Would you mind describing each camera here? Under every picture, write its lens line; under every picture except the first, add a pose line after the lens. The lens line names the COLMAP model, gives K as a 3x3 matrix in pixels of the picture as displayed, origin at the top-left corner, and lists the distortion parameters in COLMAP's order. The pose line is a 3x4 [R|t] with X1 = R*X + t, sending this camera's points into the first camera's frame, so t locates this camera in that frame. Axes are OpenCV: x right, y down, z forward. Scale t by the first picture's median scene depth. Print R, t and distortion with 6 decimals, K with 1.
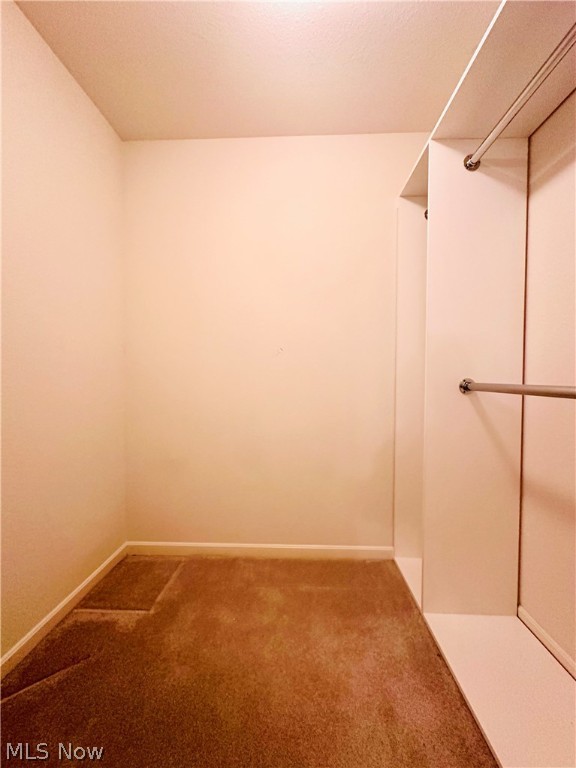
lens RADIAL K [[309.2, 0, 288.9], [0, 309.2, 382.6], [0, 0, 1]] dist [-0.001859, -0.000289]
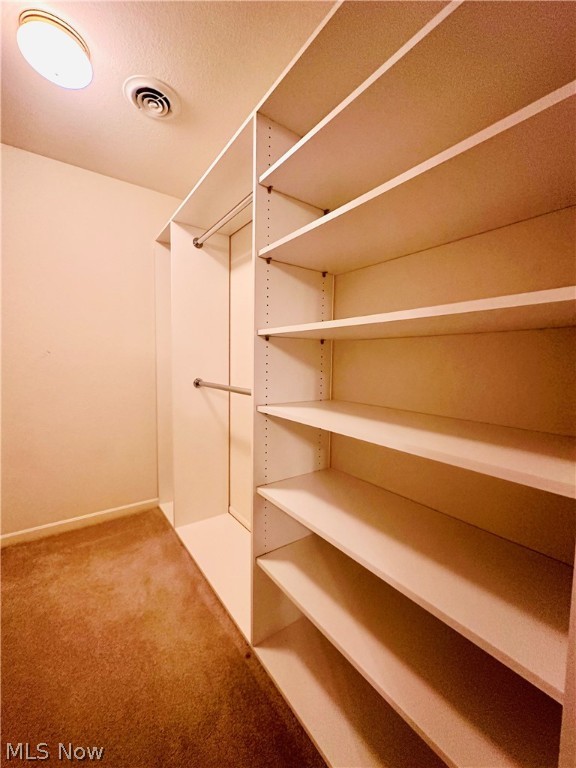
lens RADIAL K [[309.2, 0, 288.9], [0, 309.2, 382.6], [0, 0, 1]] dist [-0.001859, -0.000289]
pose [[0.784472, -0.037435, 0.619034, -0.053316], [0.000645, 0.998225, 0.059548, -0.085861], [-0.620164, -0.046314, 0.783104, -0.560094]]
